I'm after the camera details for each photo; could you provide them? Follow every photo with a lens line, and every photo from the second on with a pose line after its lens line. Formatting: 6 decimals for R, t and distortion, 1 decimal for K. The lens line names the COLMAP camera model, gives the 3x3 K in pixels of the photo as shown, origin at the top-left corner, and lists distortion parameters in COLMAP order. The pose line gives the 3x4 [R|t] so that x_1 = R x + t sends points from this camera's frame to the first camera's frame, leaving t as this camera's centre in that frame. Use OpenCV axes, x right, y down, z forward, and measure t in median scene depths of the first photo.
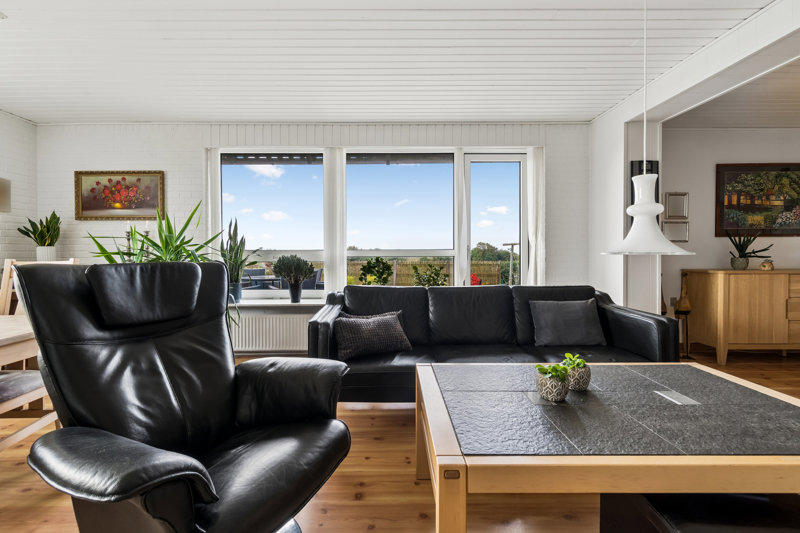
lens RADIAL K [[358.1, 0, 396.6], [0, 358.1, 257.9], [0, 0, 1]] dist [0.000745, 0.000094]
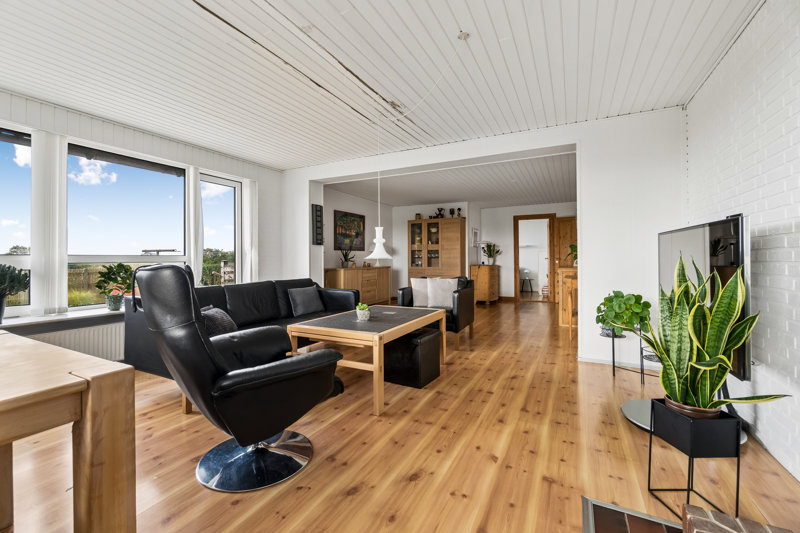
lens RADIAL K [[358.1, 0, 396.6], [0, 358.1, 257.9], [0, 0, 1]] dist [0.000745, 0.000094]
pose [[0.453917, 0.004446, 0.891033, -0.571003], [0.014759, 0.999813, -0.012508, 0.007693], [-0.890922, 0.018828, 0.453766, -0.094671]]
